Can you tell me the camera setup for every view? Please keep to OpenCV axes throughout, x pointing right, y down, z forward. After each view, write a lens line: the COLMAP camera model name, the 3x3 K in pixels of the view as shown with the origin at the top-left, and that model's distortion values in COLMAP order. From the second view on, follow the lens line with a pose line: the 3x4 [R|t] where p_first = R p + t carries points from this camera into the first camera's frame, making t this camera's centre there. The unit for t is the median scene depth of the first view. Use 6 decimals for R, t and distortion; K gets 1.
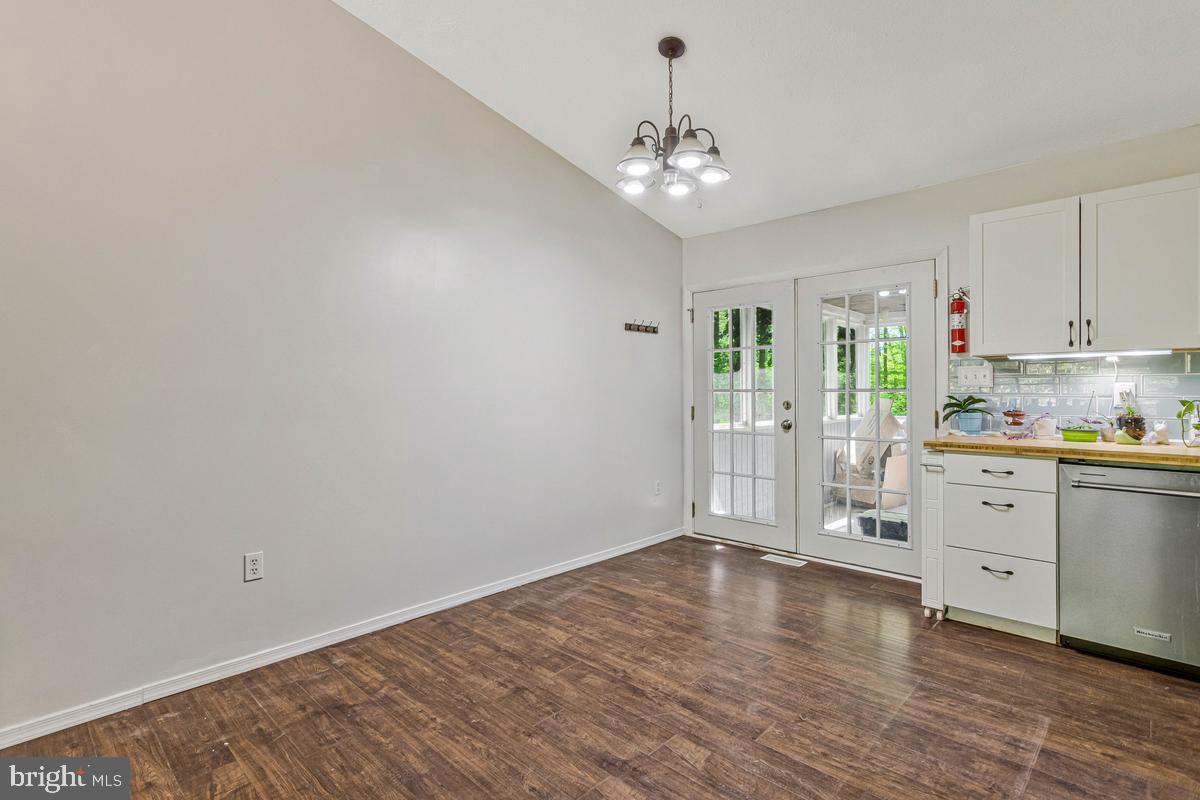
lens RADIAL K [[577.8, 0, 604.9], [0, 577.8, 378.2], [0, 0, 1]] dist [0.003393, 0.001361]
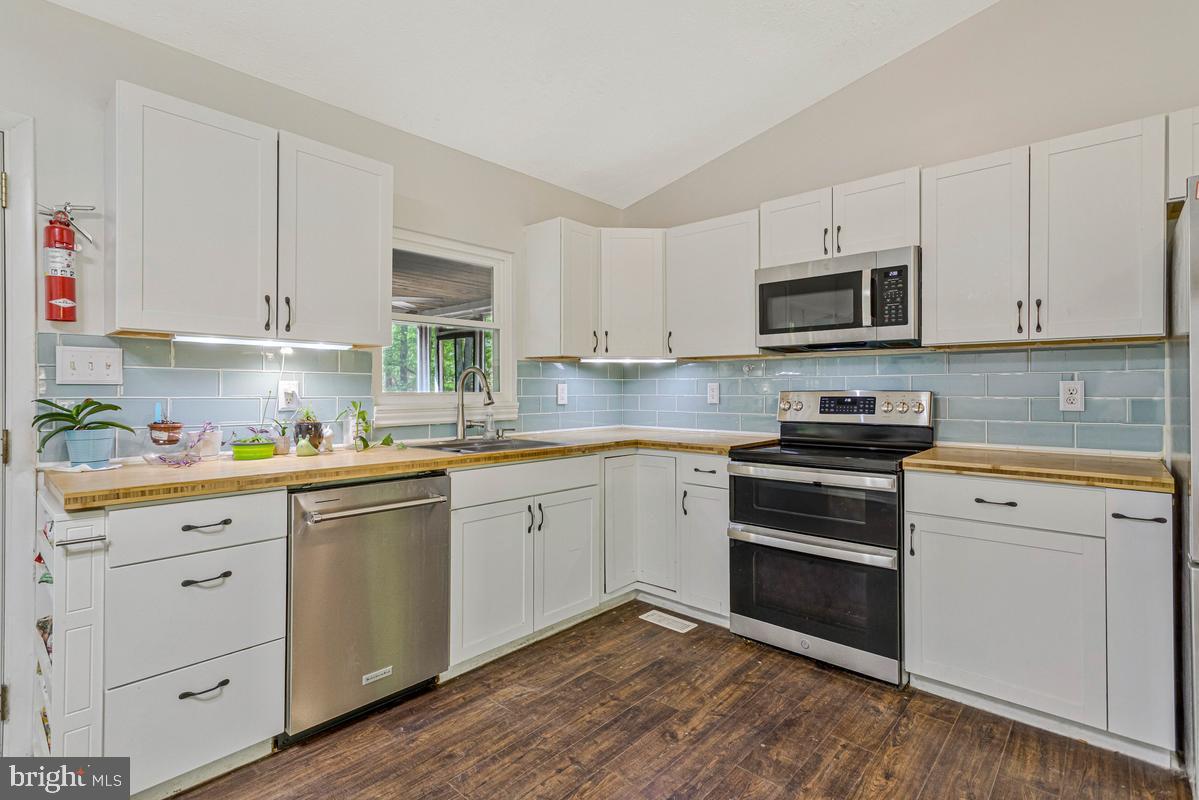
lens RADIAL K [[577.3, 0, 572.6], [0, 577.3, 388.6], [0, 0, 1]] dist [0.003393, 0.001361]
pose [[-0.010235, 0.004290, 0.999938, 0.068045], [-0.025535, 0.999664, -0.004550, 0.012573], [-0.999622, -0.025580, -0.010122, 0.627441]]
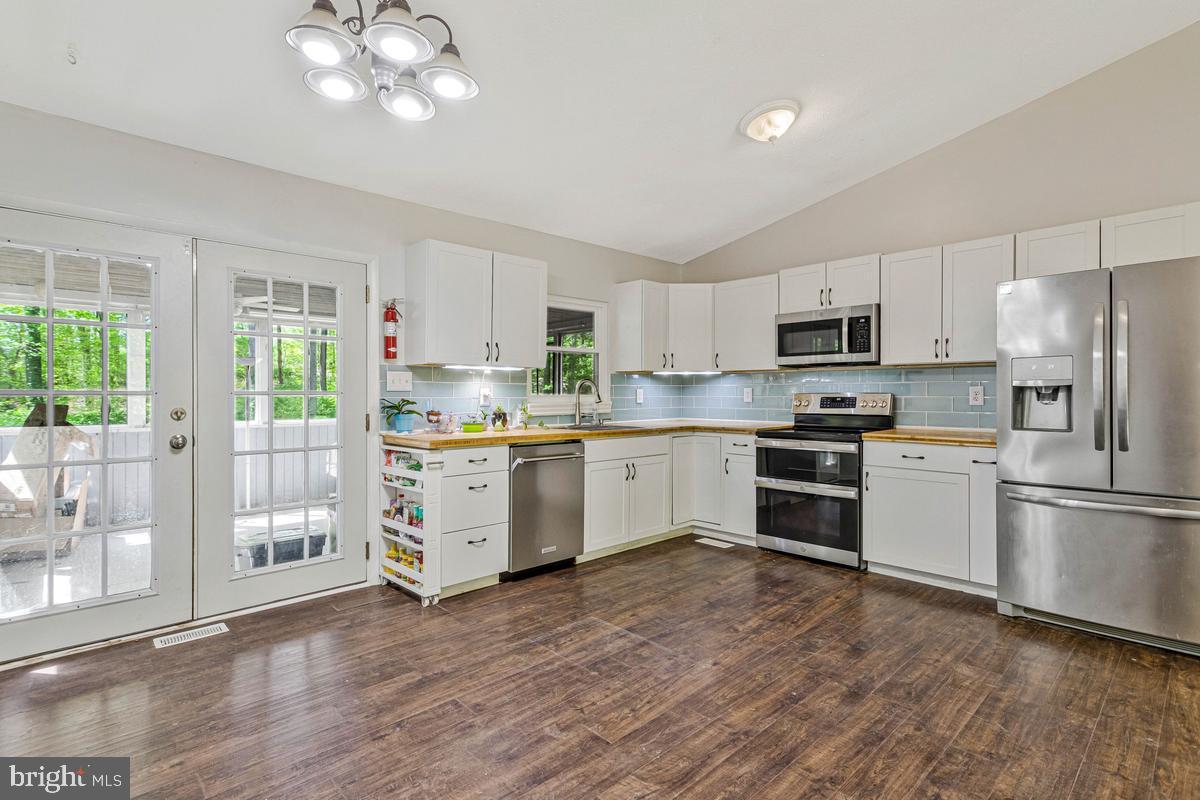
lens RADIAL K [[577.8, 0, 585.5], [0, 577.8, 390.5], [0, 0, 1]] dist [0.003393, 0.001361]
pose [[0.067553, 0.008767, 0.997677, -0.519166], [-0.021395, 0.999744, -0.007337, 0.018275], [-0.997486, -0.020849, 0.067724, 0.689207]]
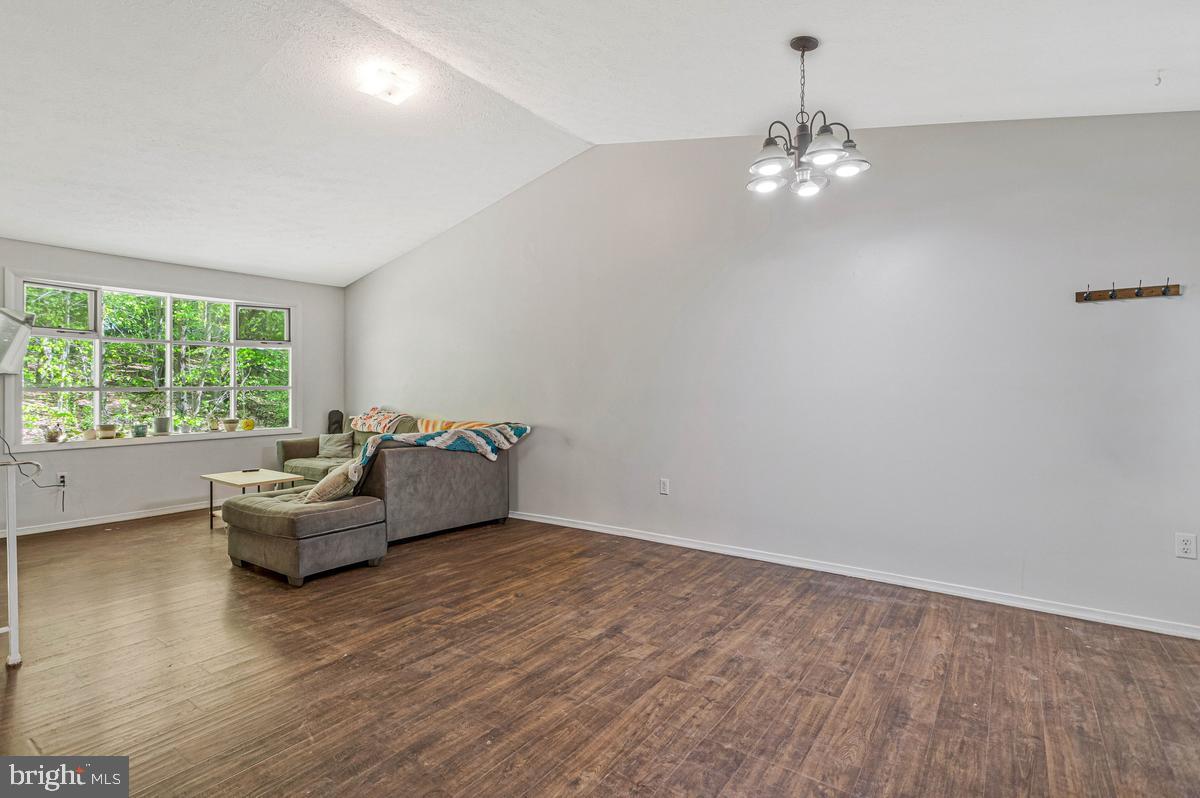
lens RADIAL K [[577.8, 0, 578.0], [0, 577.8, 380.3], [0, 0, 1]] dist [0.003393, 0.001361]
pose [[0.108725, -0.012080, -0.993998, 1.017845], [0.026148, 0.999615, -0.009288, 0.004634], [0.993728, -0.024982, 0.108999, 0.485616]]
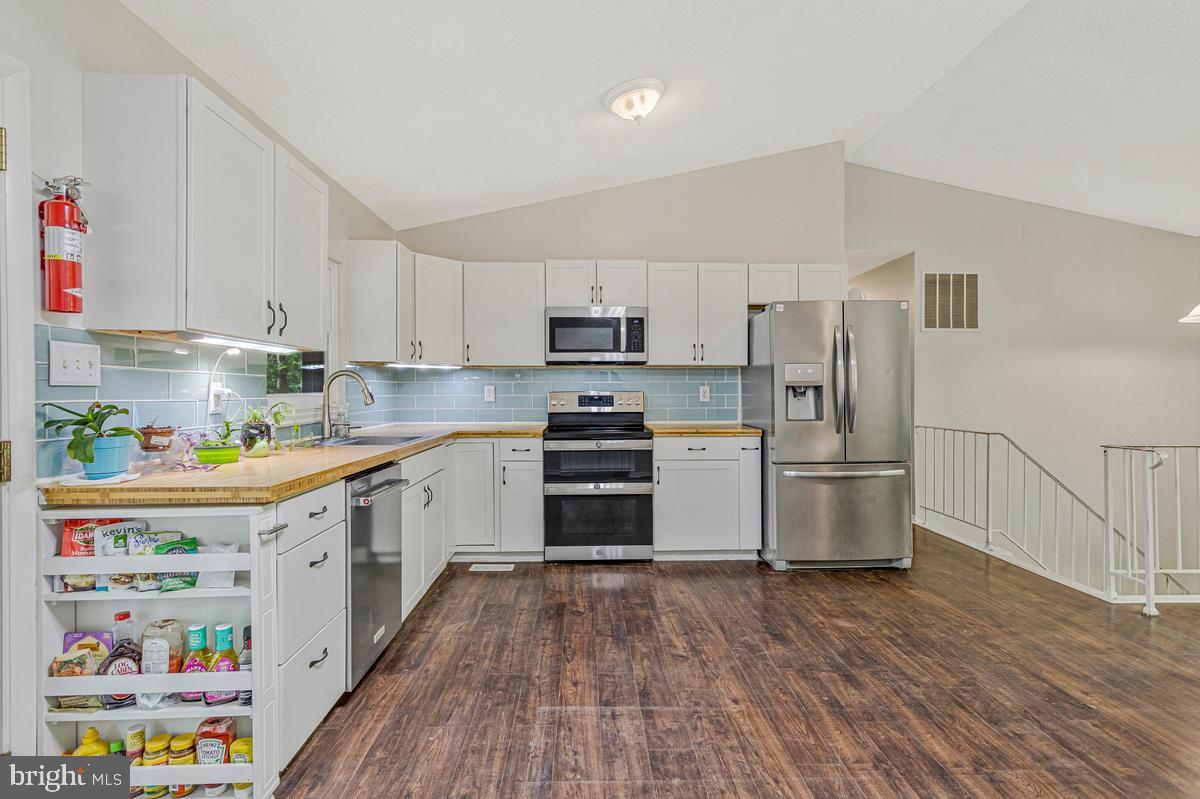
lens RADIAL K [[577.8, 0, 594.3], [0, 577.8, 390.4], [0, 0, 1]] dist [0.003393, 0.001361]
pose [[-0.702262, 0.002396, 0.711915, -0.033063], [-0.015696, 0.999699, -0.018848, 0.026400], [-0.711746, -0.024411, -0.702013, 1.238770]]
